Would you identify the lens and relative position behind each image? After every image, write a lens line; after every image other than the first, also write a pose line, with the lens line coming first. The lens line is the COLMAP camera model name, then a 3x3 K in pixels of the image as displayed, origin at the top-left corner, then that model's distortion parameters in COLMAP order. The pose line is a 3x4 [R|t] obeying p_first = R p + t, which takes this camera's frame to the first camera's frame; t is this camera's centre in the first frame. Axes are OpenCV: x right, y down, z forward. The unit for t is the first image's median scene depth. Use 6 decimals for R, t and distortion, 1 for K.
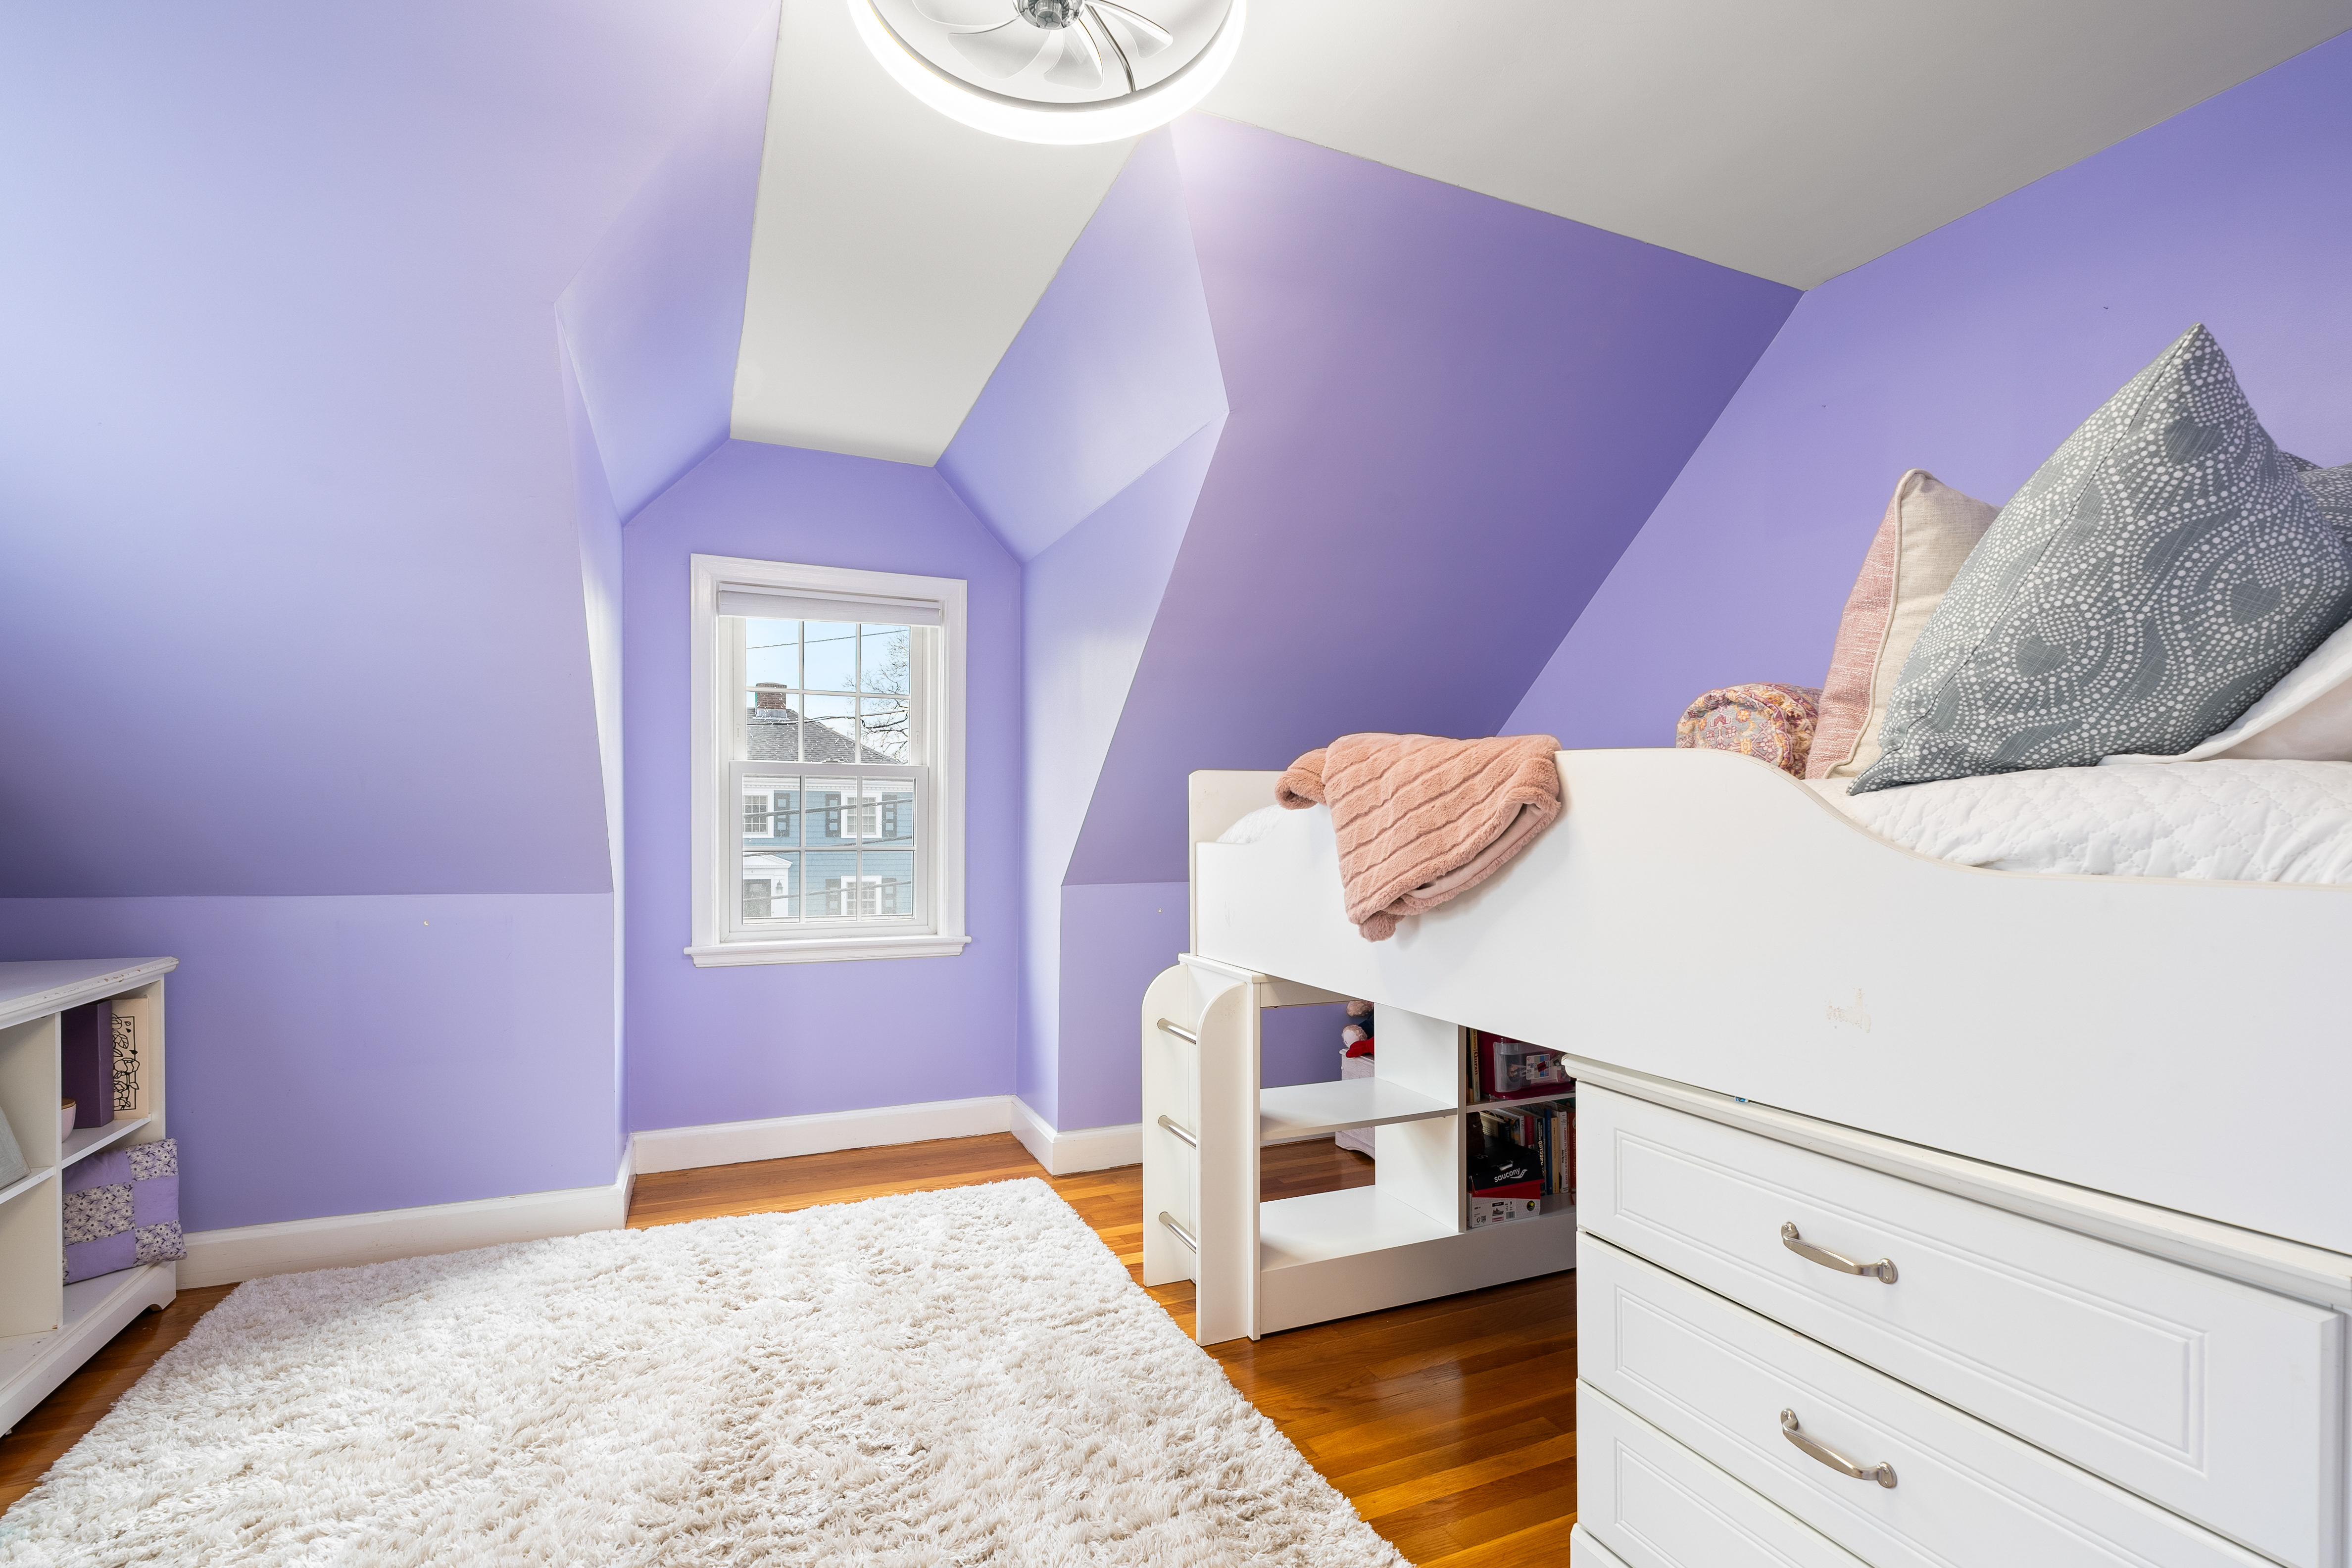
lens RADIAL K [[1074.6, 0, 1194.9], [0, 1074.6, 836.0], [0, 0, 1]] dist [-0.003956, 0.000121]
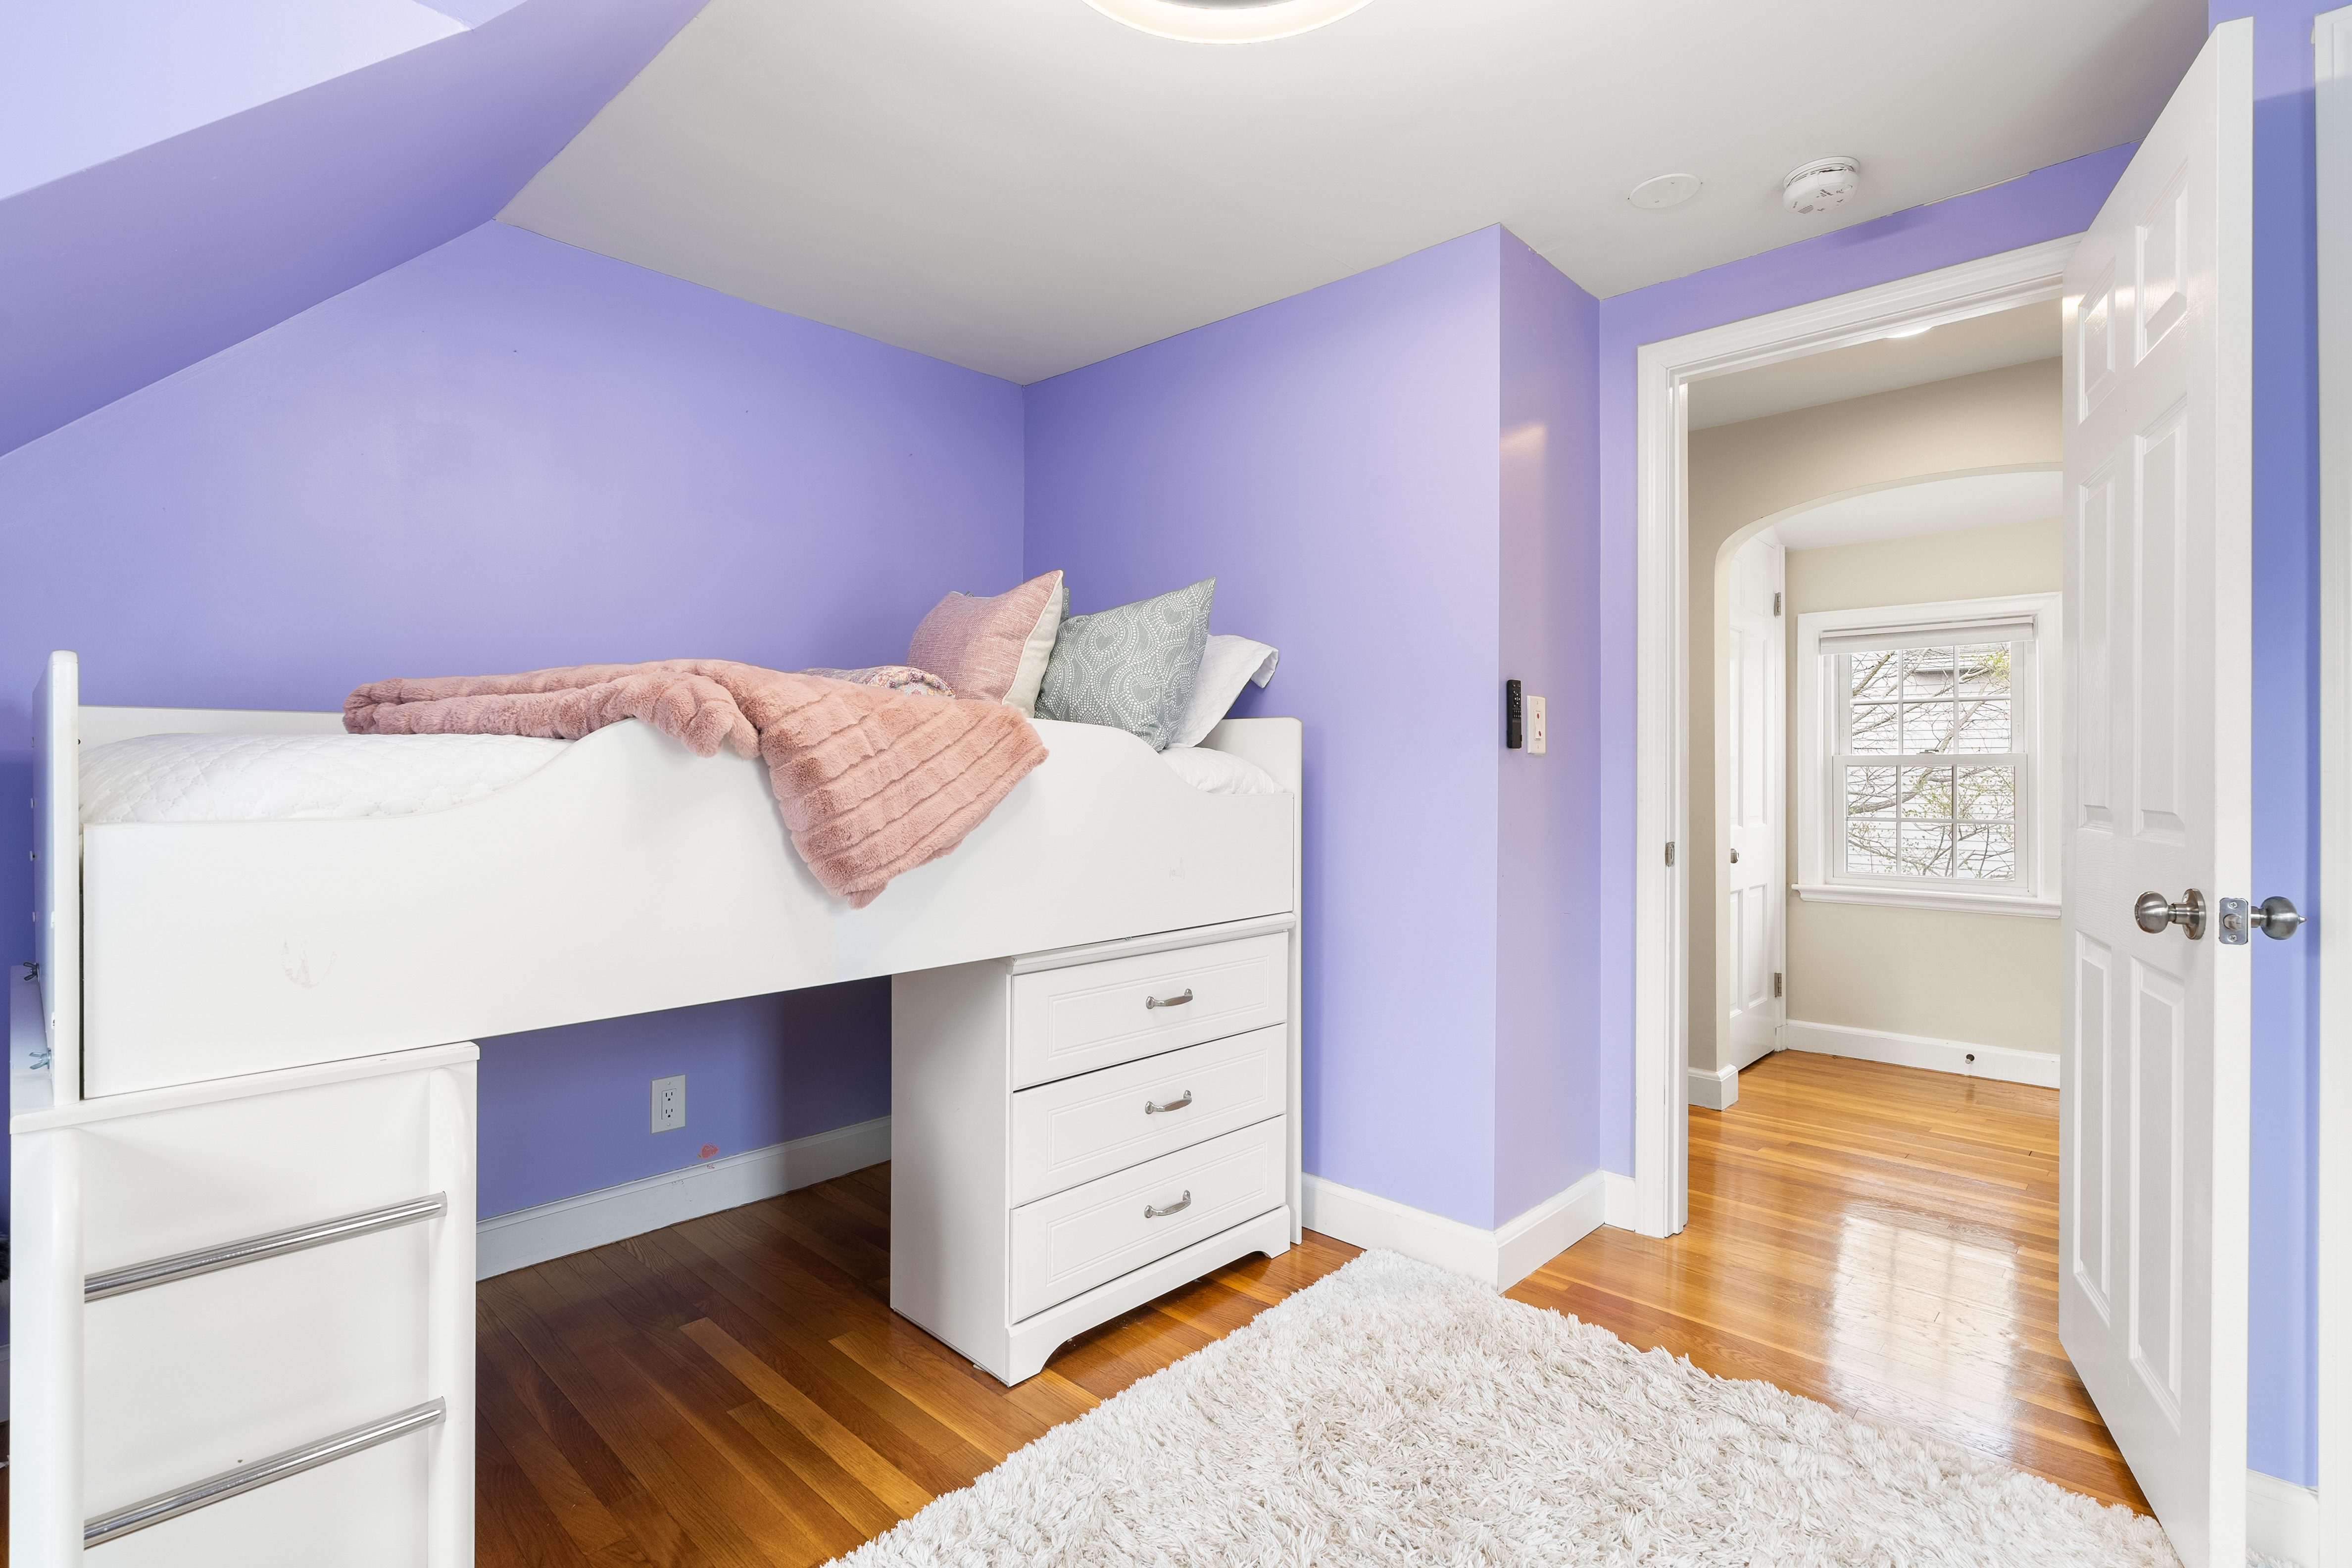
lens RADIAL K [[1114.8, 0, 1169.4], [0, 1114.8, 775.4], [0, 0, 1]] dist [0.004006, 0.000265]
pose [[-0.385186, 0.005286, 0.922824, -1.228899], [0.006905, 0.999972, -0.002846, -0.001514], [-0.922813, 0.005276, -0.385212, 1.760320]]
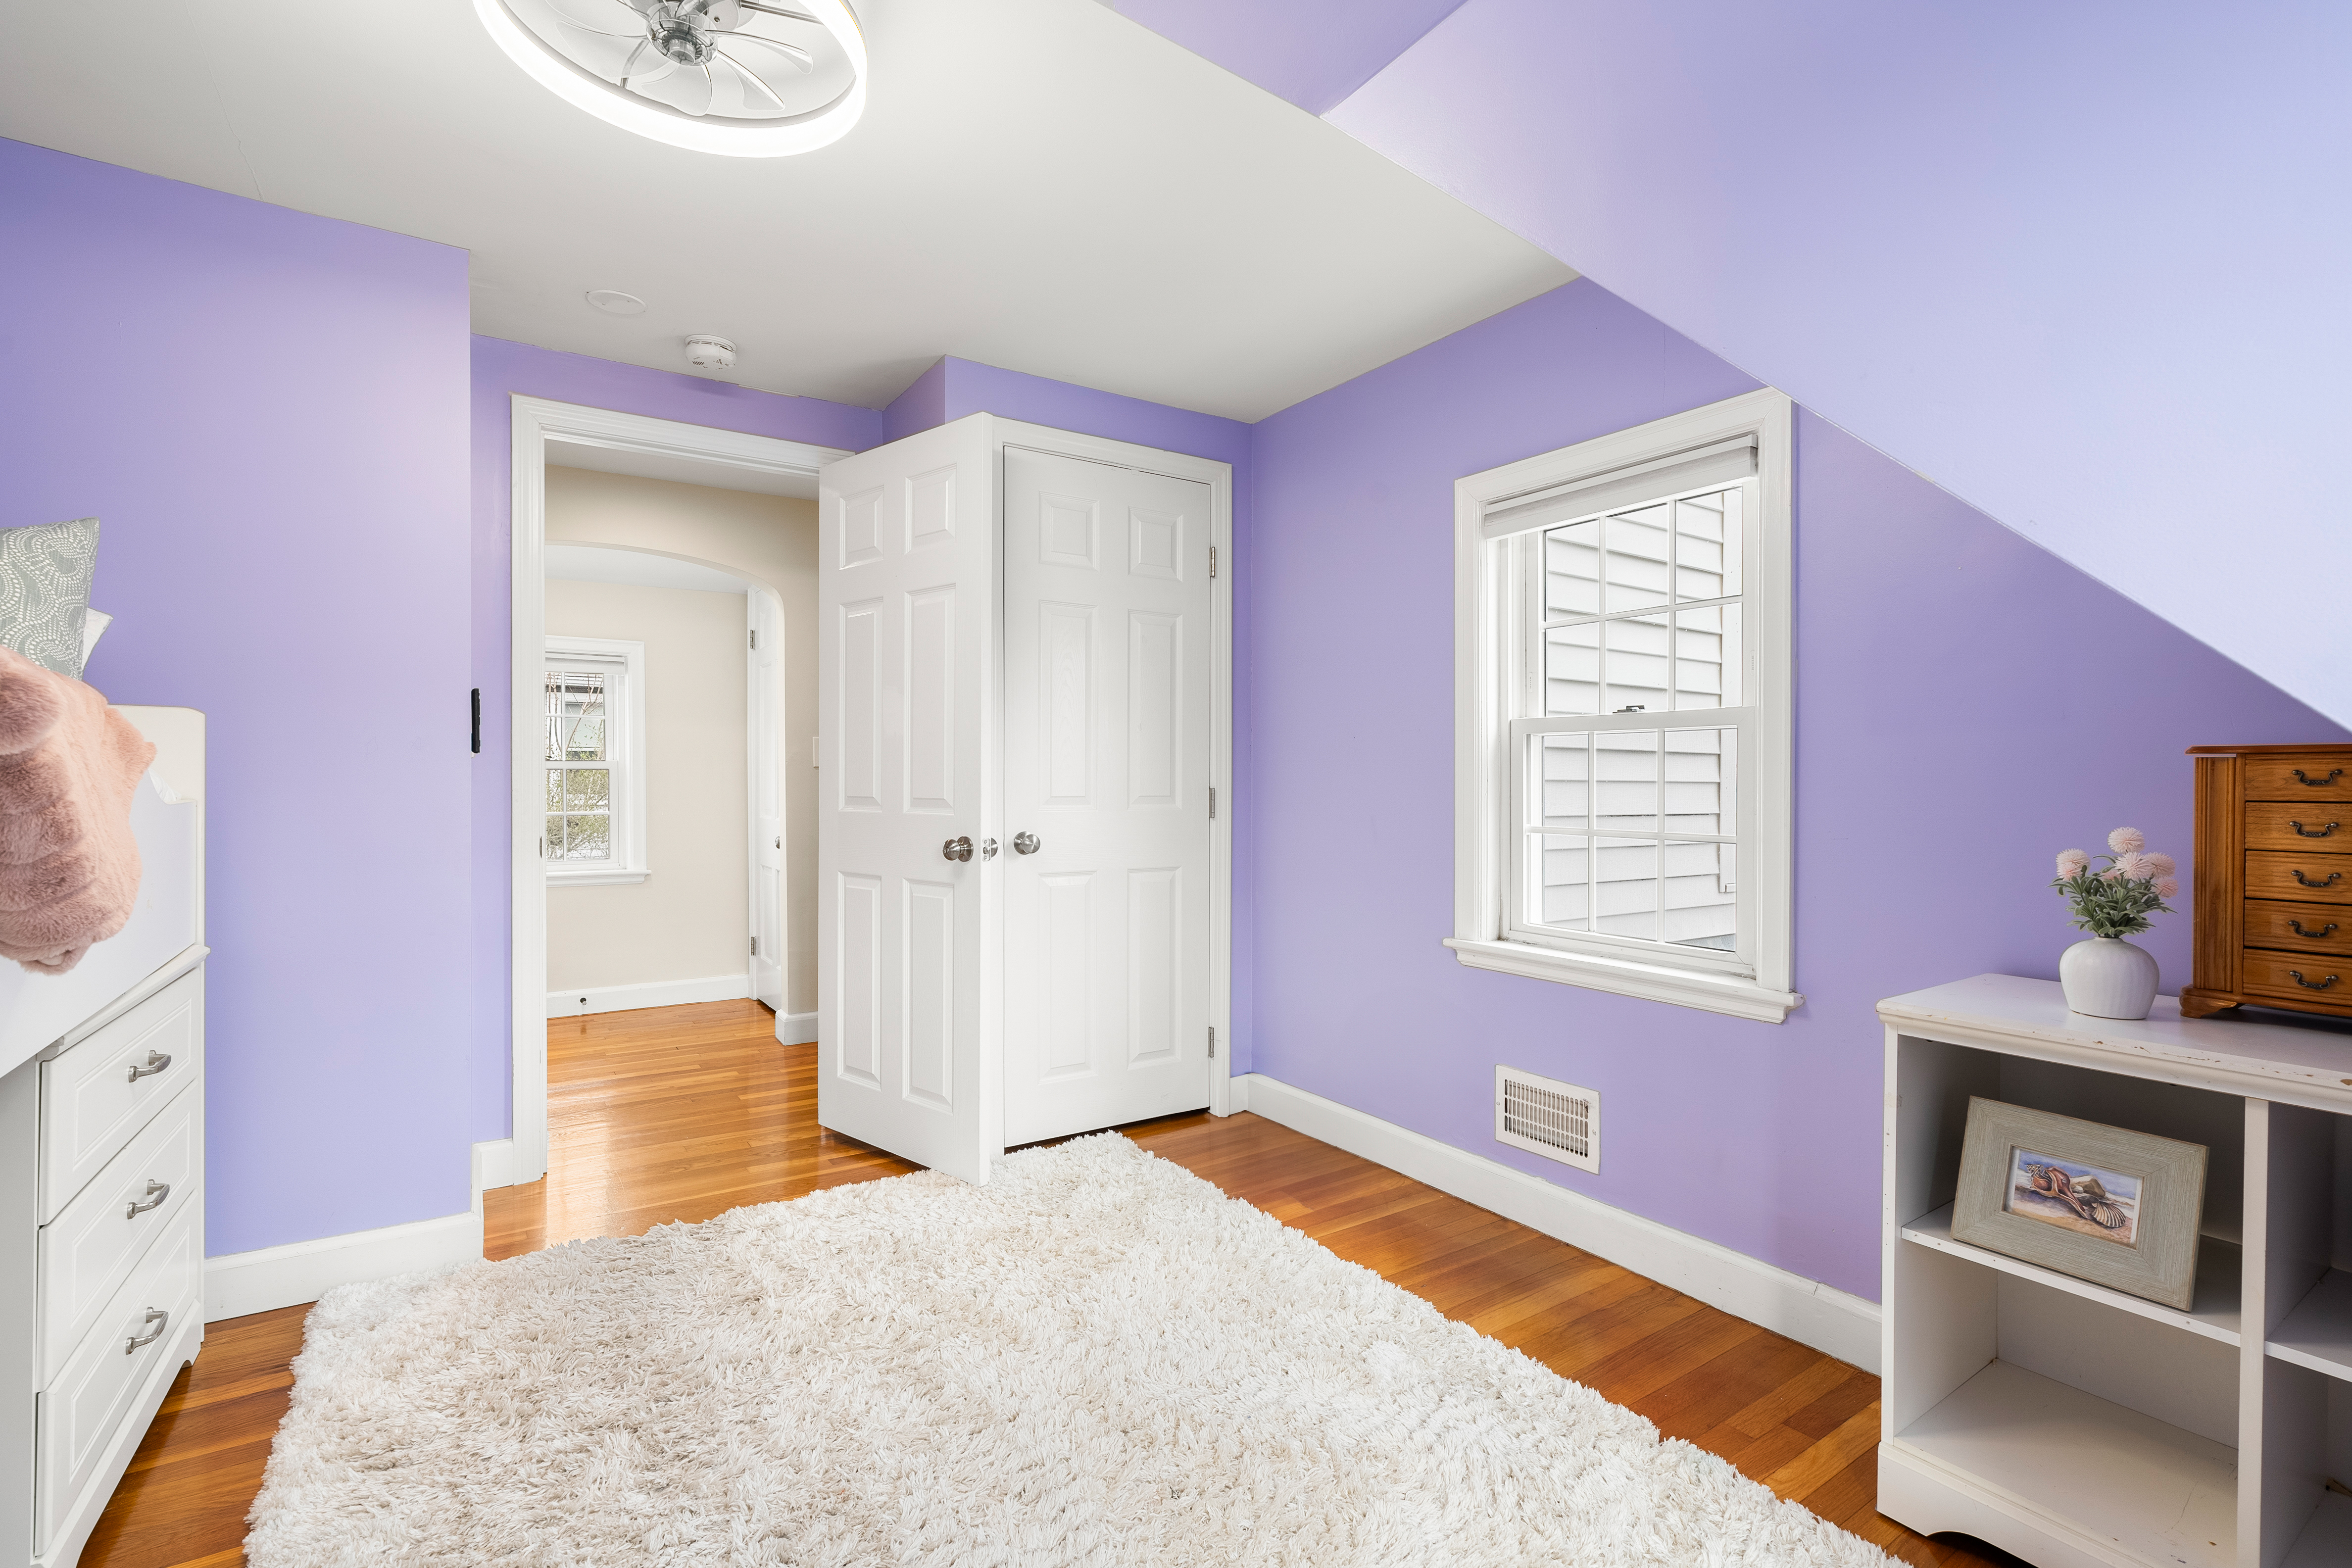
lens RADIAL K [[1074.6, 0, 1183.3], [0, 1074.6, 787.0], [0, 0, 1]] dist [-0.003956, 0.000121]
pose [[-0.984973, 0.004803, -0.172640, -0.569029], [0.002065, 0.999869, 0.016037, -0.017005], [0.172694, 0.015440, -0.984854, 2.689768]]
